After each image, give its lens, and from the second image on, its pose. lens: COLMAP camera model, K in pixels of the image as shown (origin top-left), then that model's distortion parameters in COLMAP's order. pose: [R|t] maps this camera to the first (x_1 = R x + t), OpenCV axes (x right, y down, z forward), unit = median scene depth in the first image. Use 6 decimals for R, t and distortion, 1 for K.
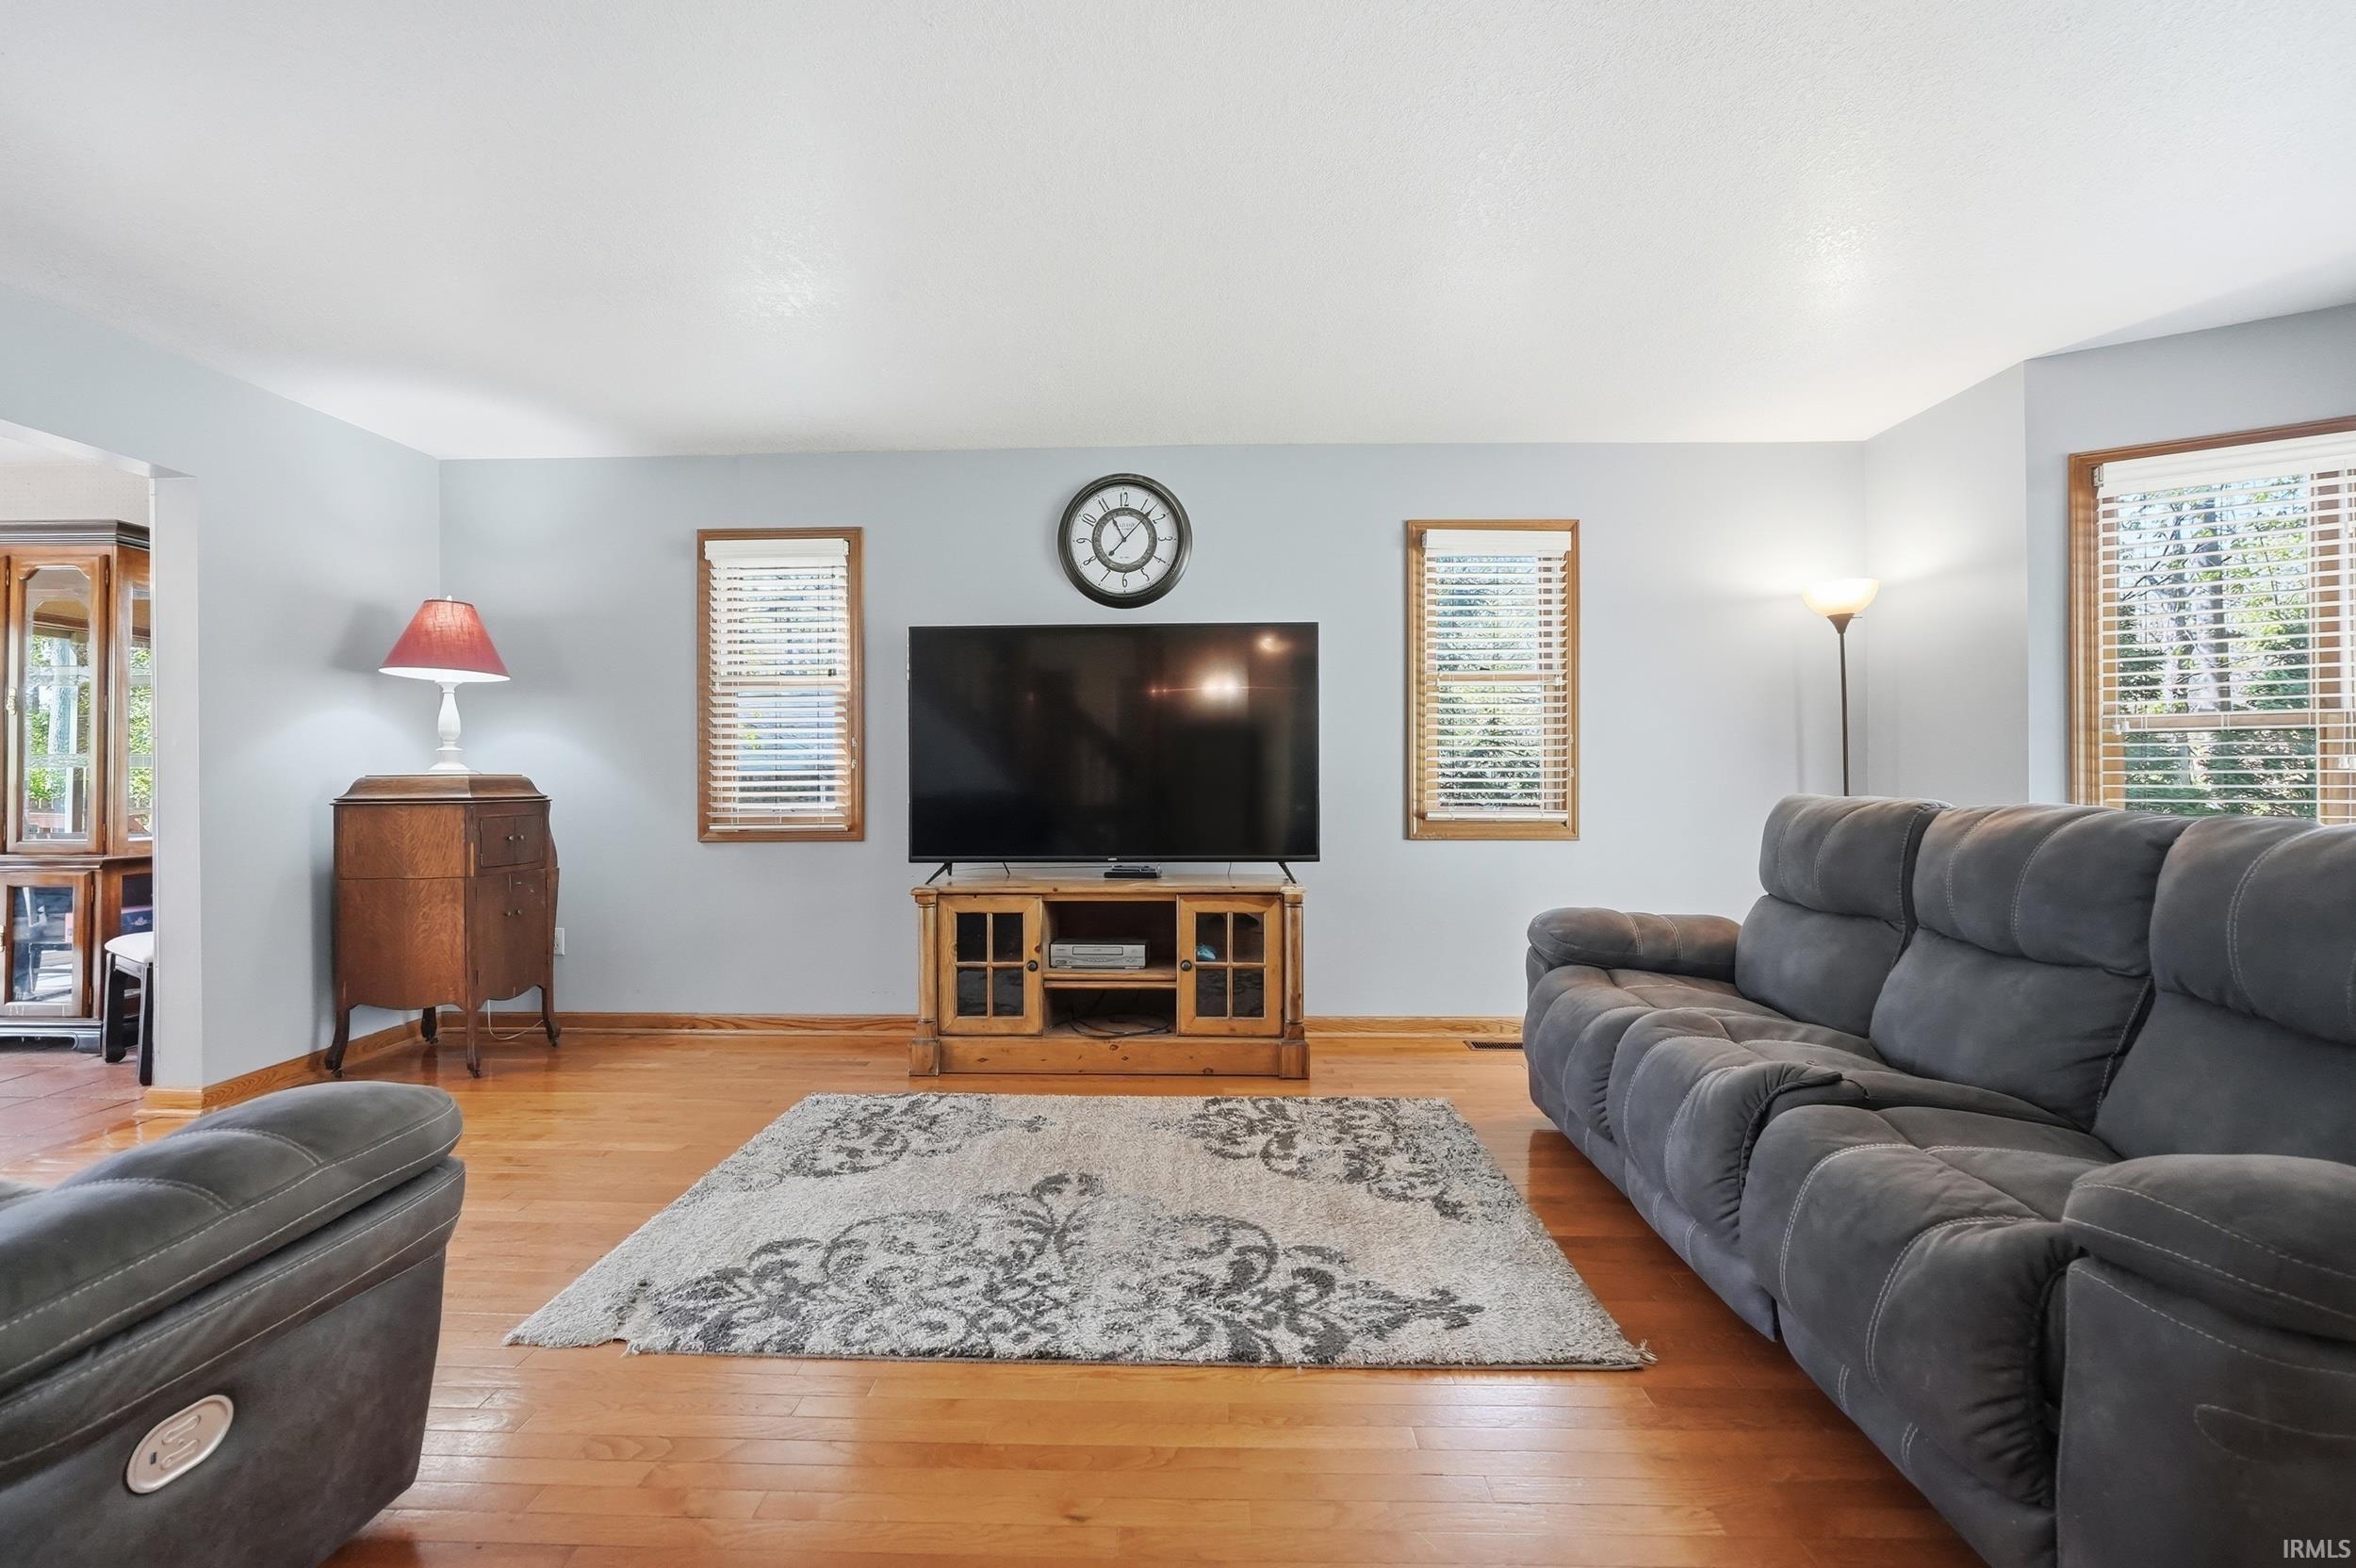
lens RADIAL K [[1012.9, 0, 1183.6], [0, 1012.9, 763.7], [0, 0, 1]] dist [-0.013018, 0.006728]
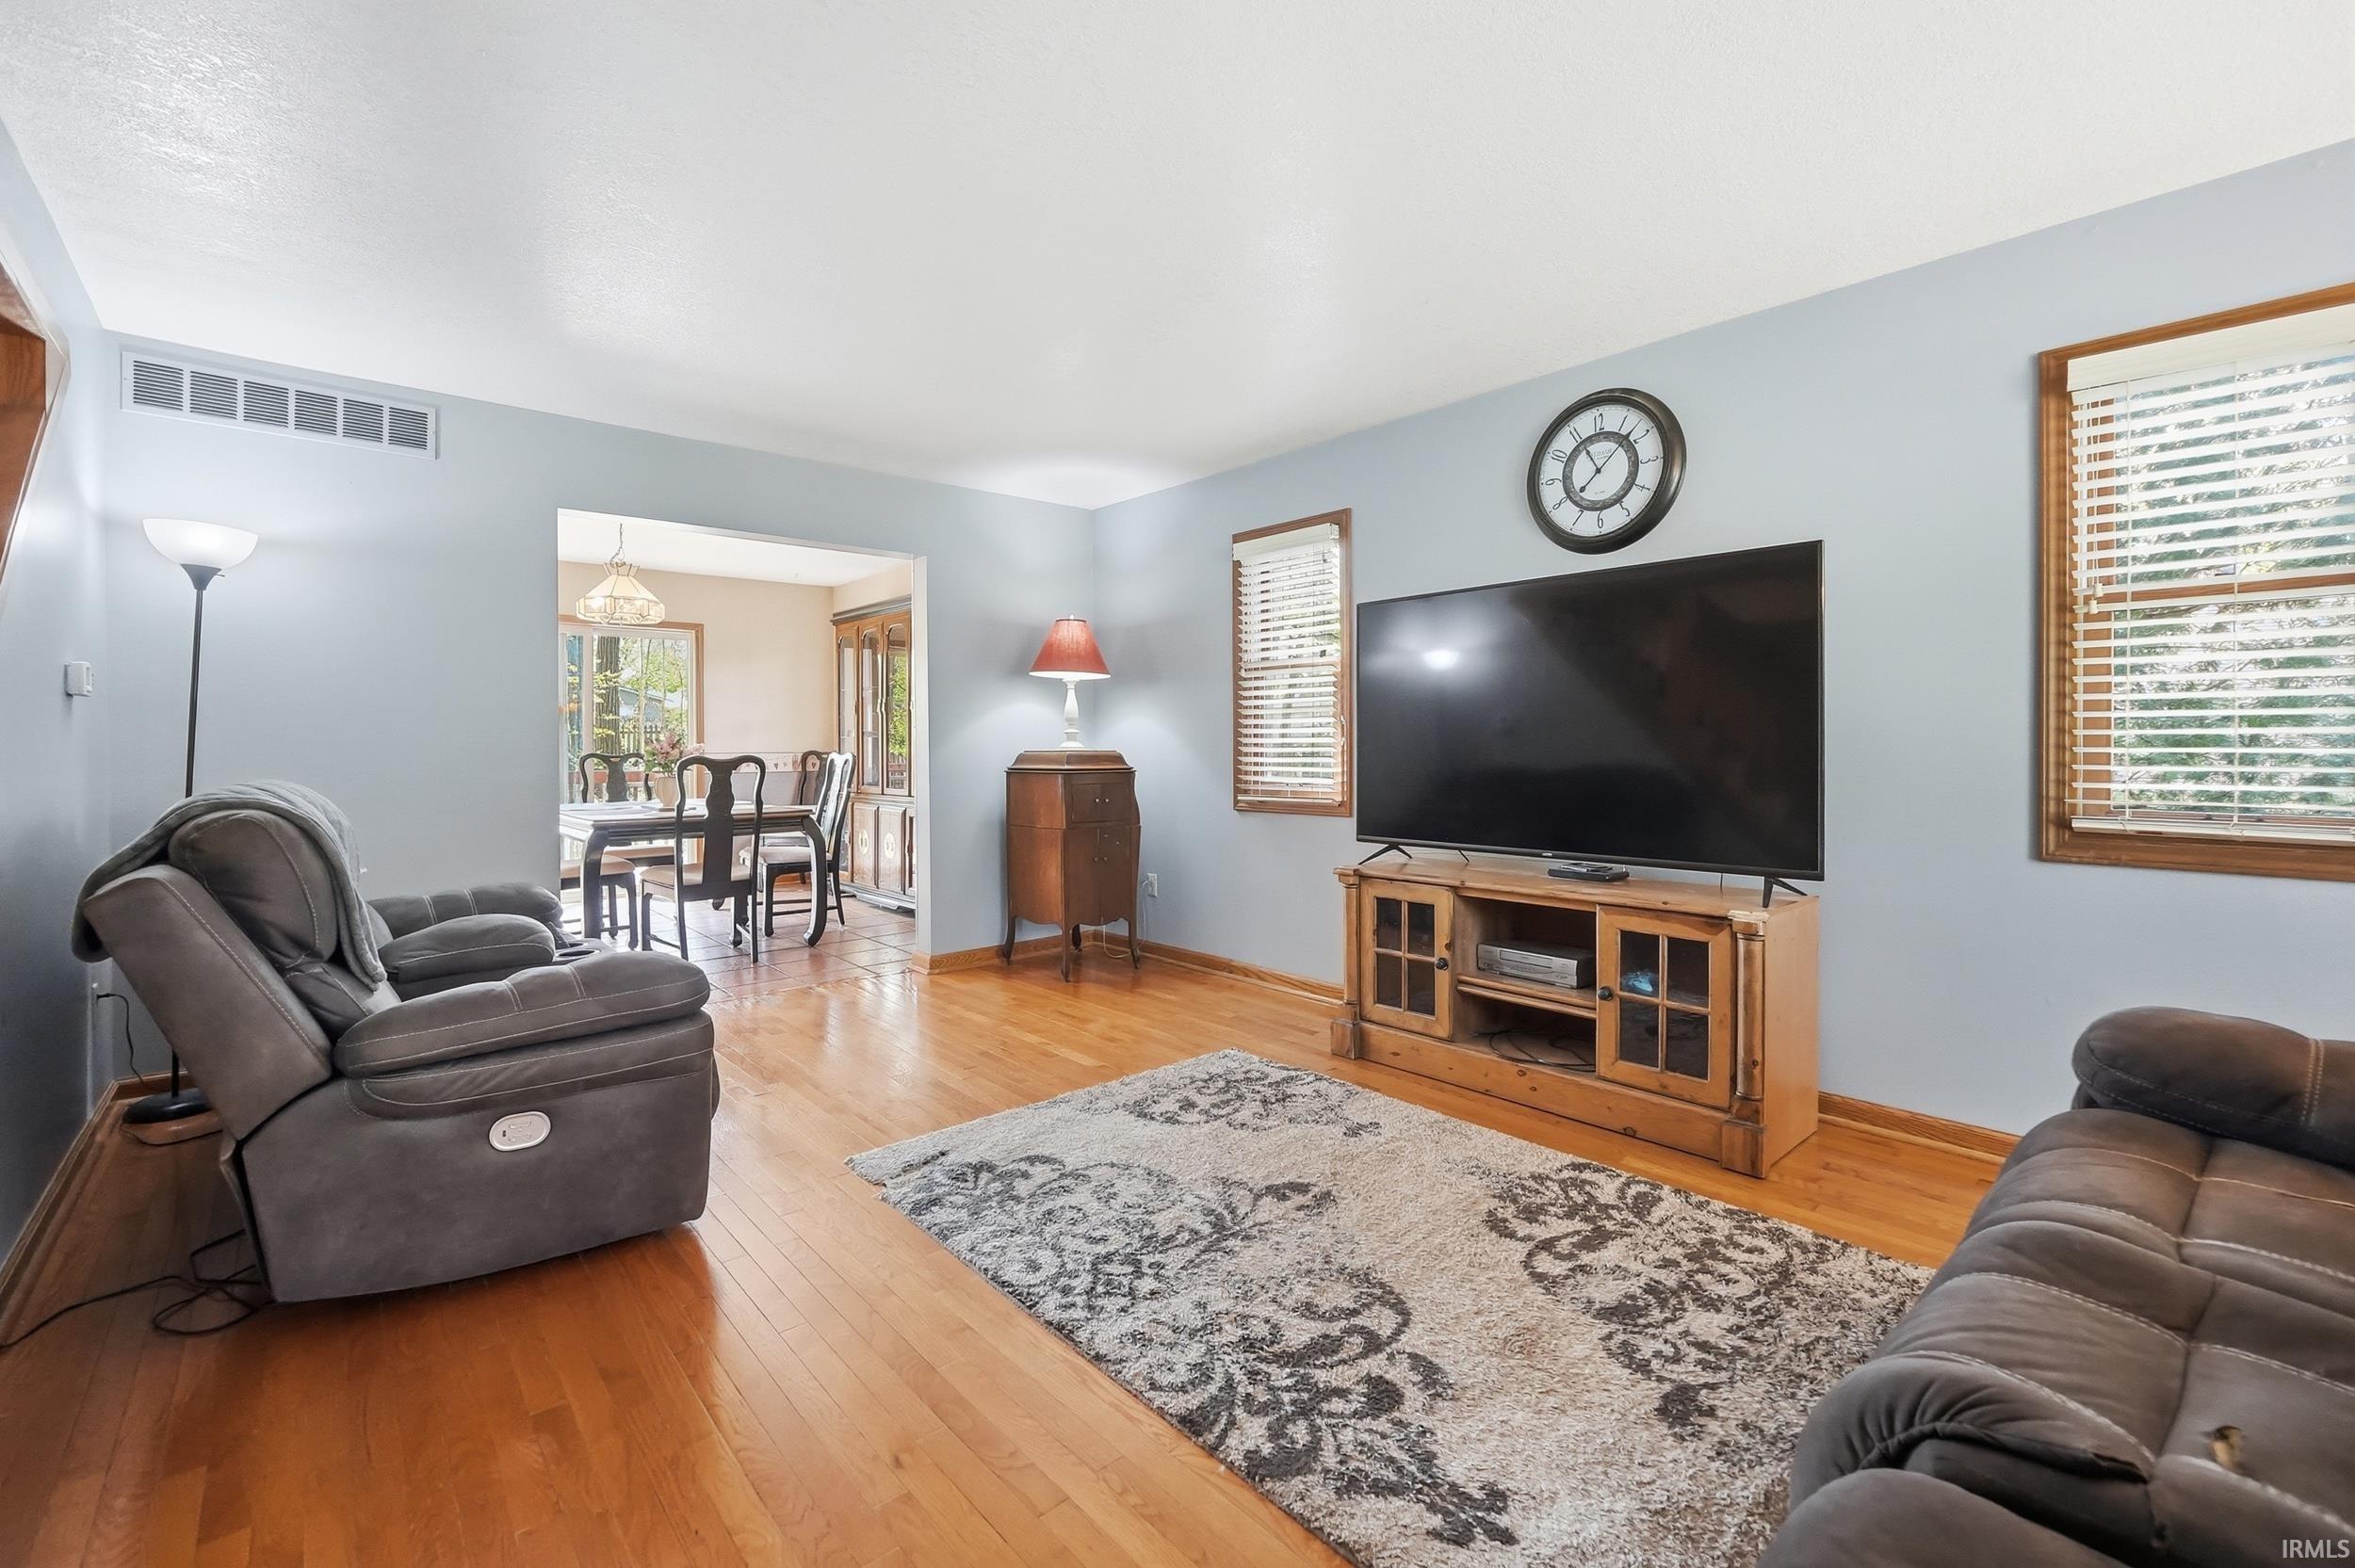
lens RADIAL K [[1012.3, 0, 1183.3], [0, 1012.3, 753.1], [0, 0, 1]] dist [-0.013018, 0.006728]
pose [[0.682809, 0.006979, -0.730564, 0.408328], [0.006582, 0.999855, 0.015703, -0.007423], [0.730568, -0.015531, 0.682664, 0.238121]]
